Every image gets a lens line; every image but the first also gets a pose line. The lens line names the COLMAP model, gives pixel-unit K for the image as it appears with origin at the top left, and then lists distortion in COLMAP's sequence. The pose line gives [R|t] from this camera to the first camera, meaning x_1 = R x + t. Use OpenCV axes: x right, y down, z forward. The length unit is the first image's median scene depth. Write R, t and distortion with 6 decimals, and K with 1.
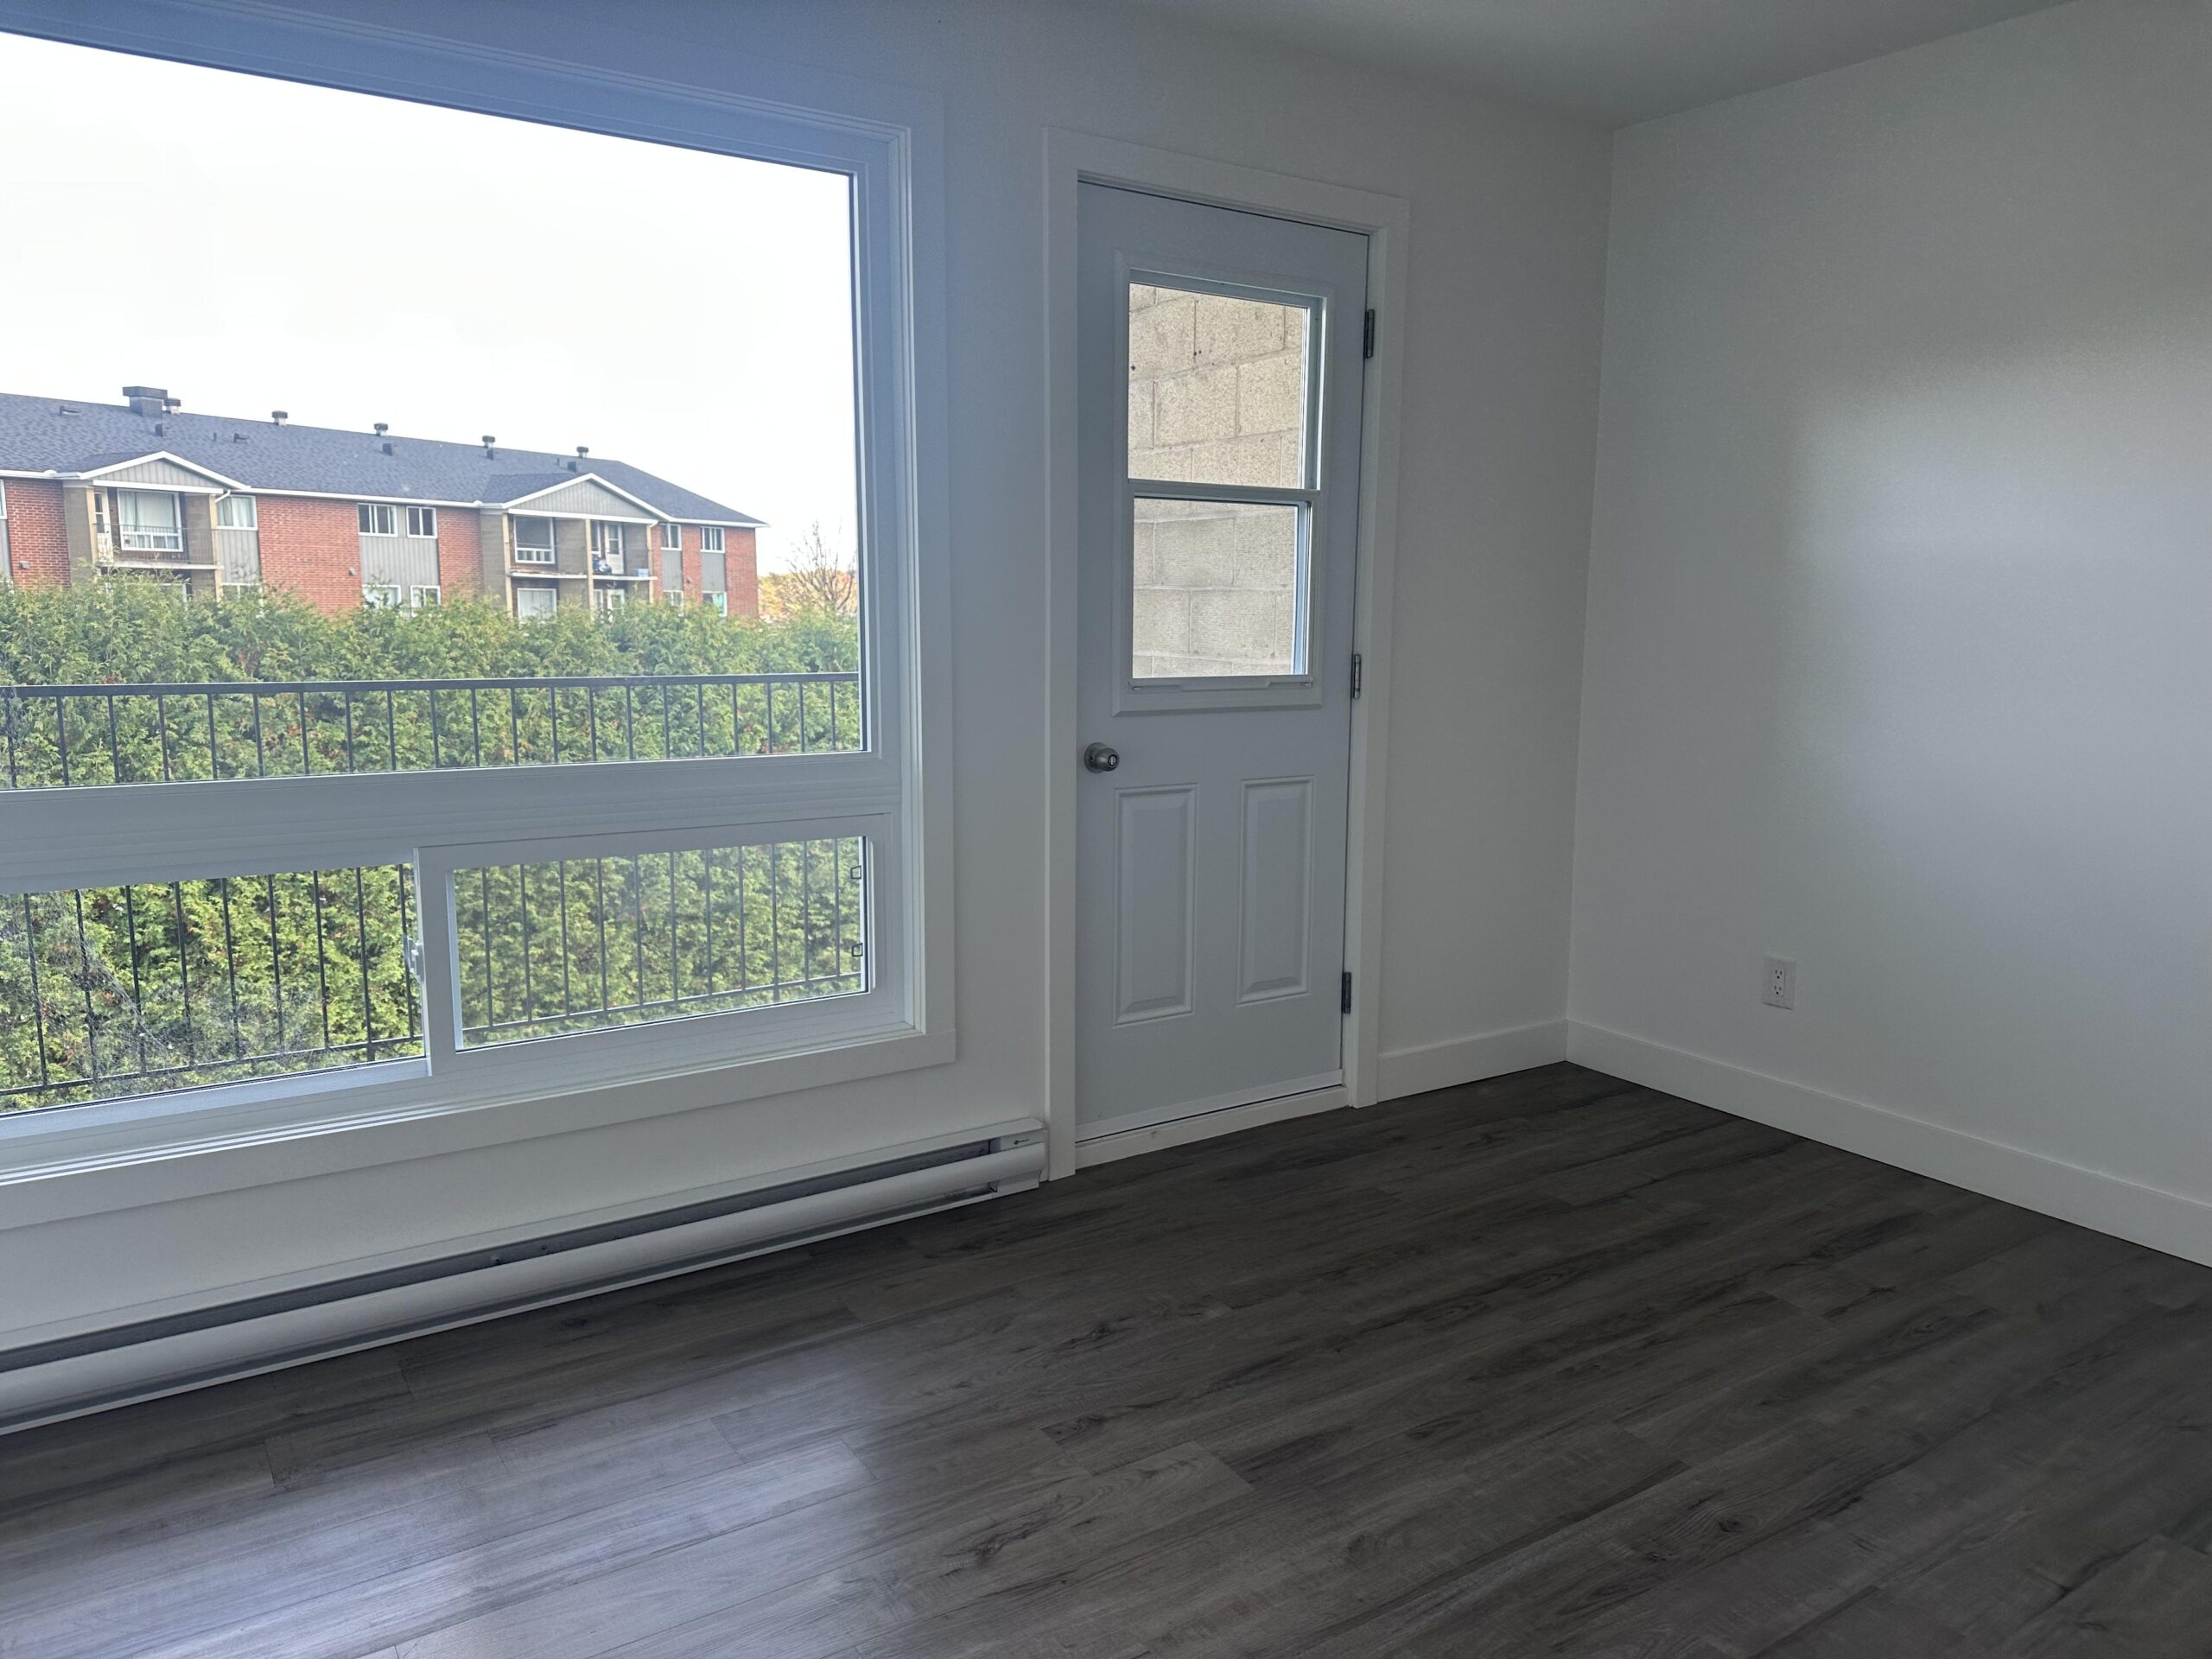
lens RADIAL K [[1578.0, 0, 1118.0], [0, 1578.0, 824.3], [0, 0, 1]] dist [-0.030397, 0.011161]
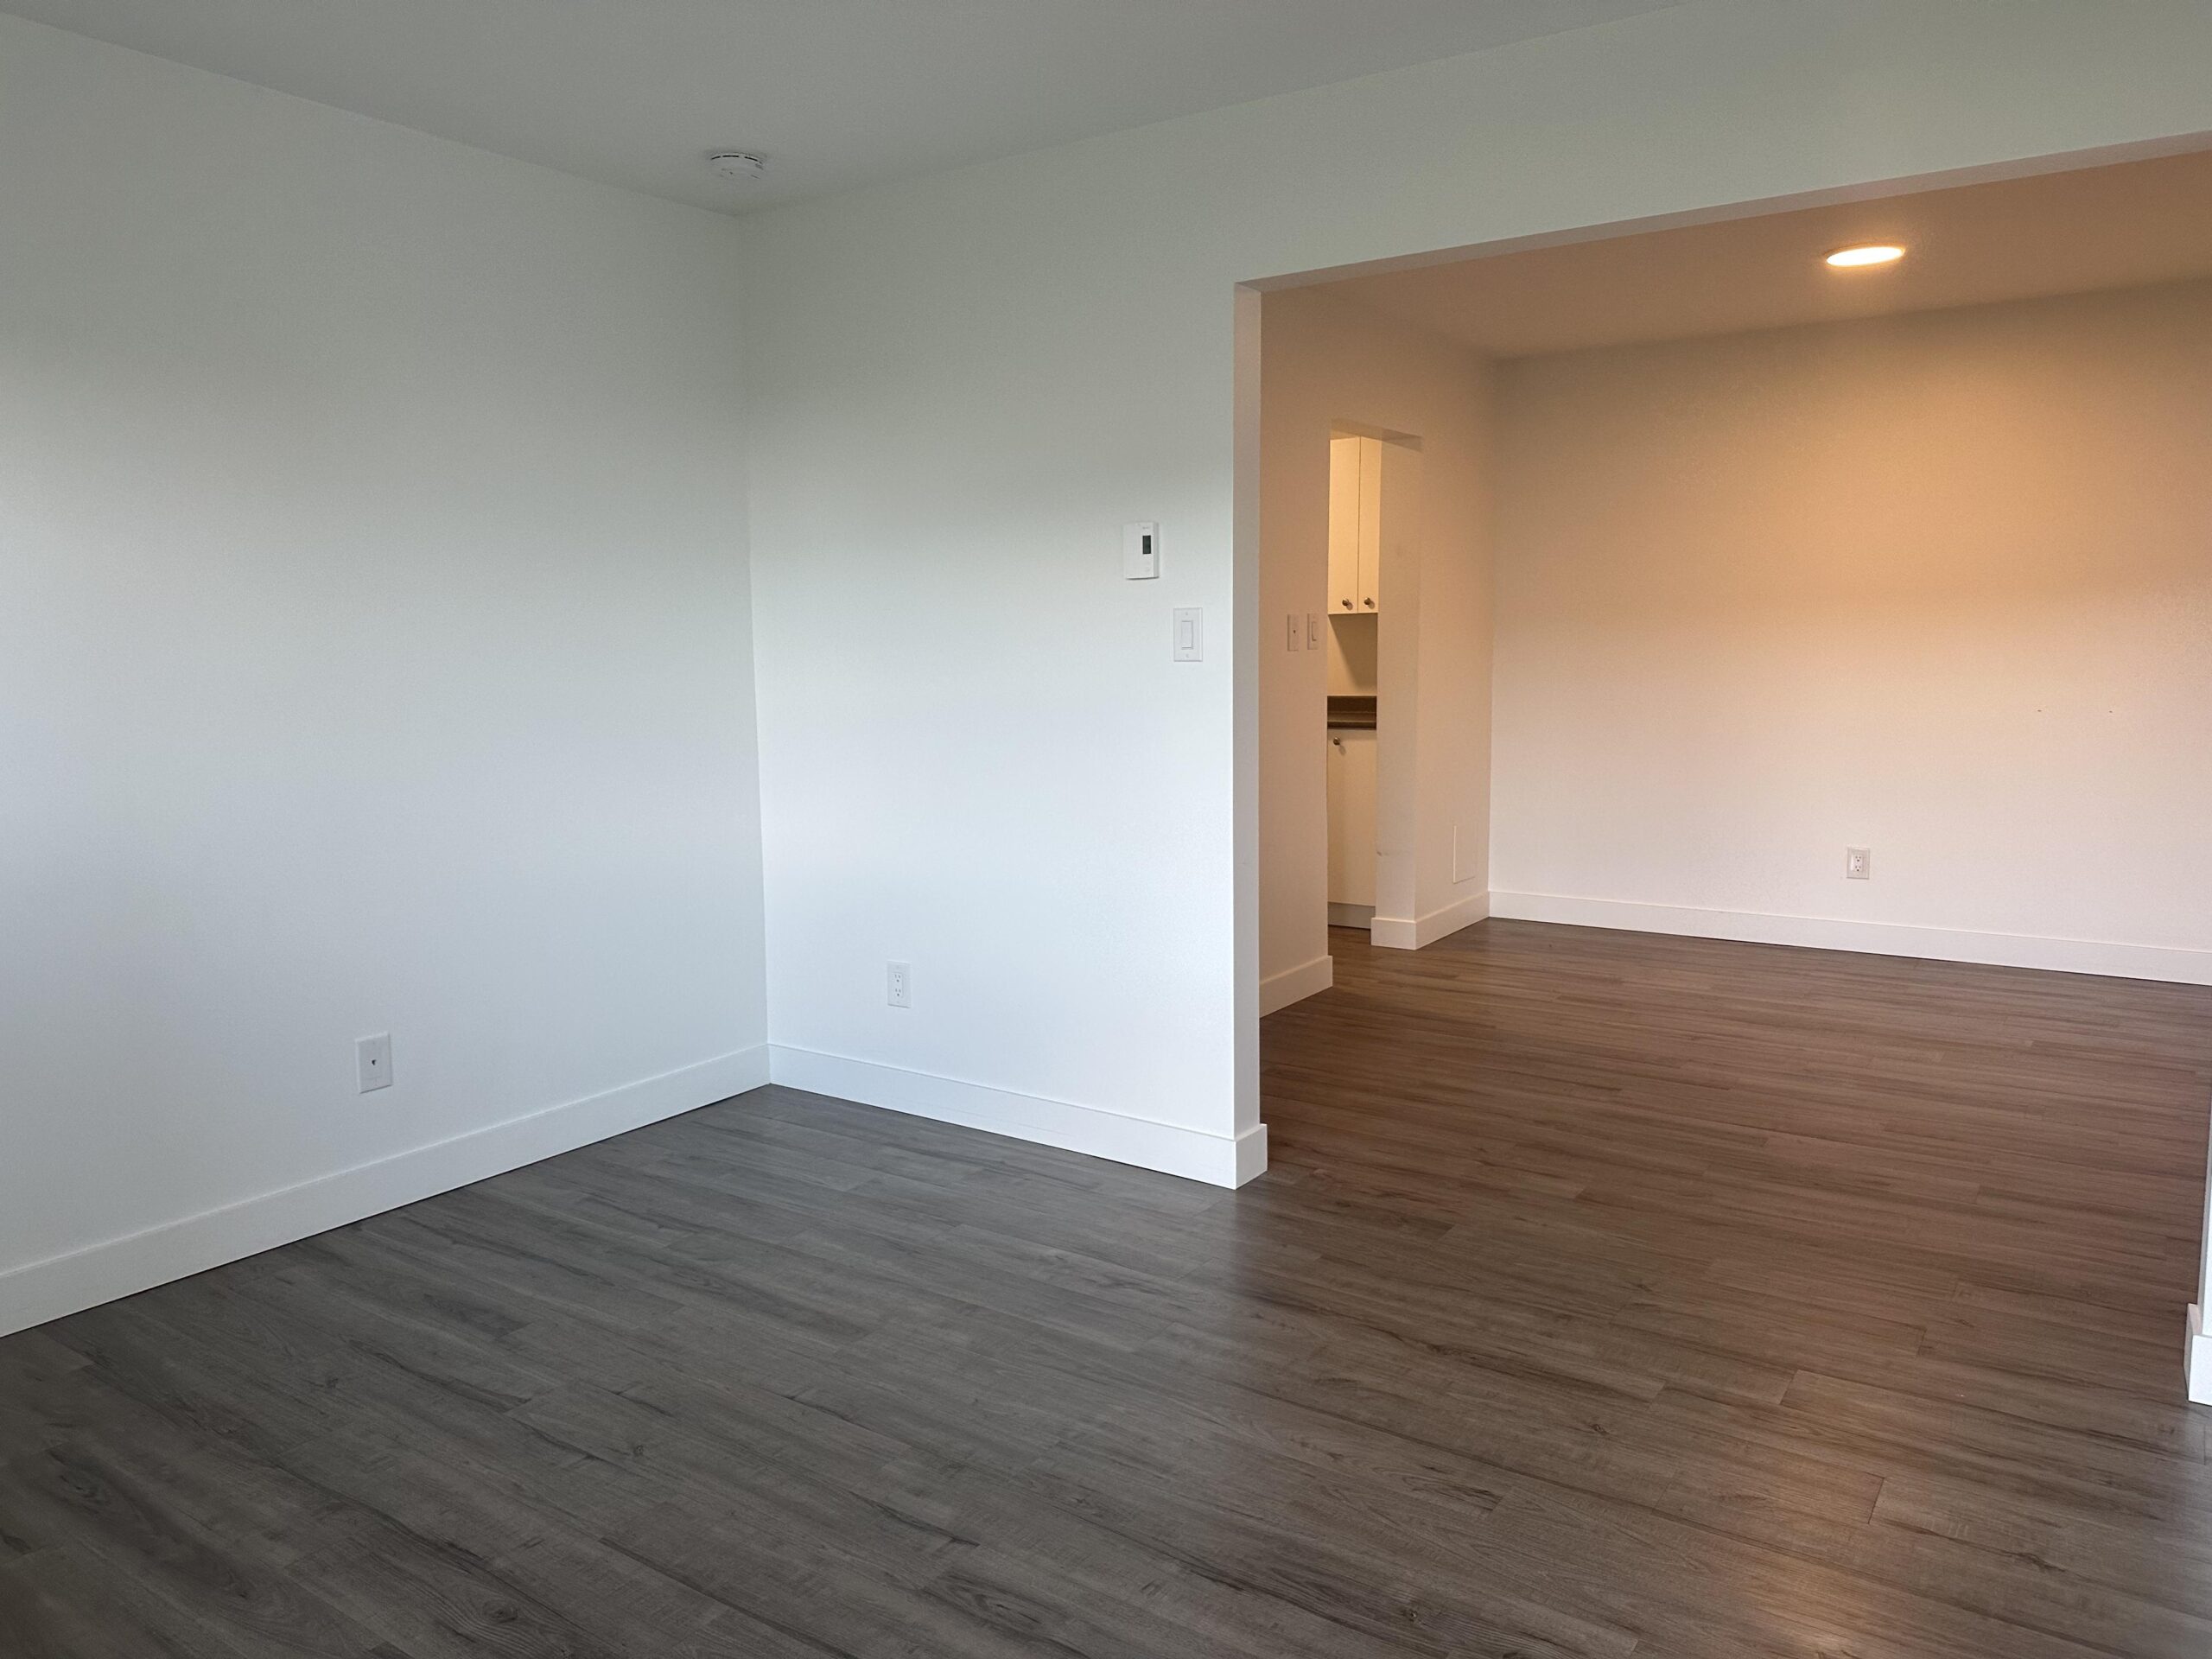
lens RADIAL K [[1578.0, 0, 1104.9], [0, 1578.0, 826.9], [0, 0, 1]] dist [-0.030397, 0.011161]
pose [[-0.359940, -0.126542, 0.924354, -0.523471], [0.156517, 0.968528, 0.193537, -0.134658], [-0.919753, 0.214339, -0.328806, 0.820382]]
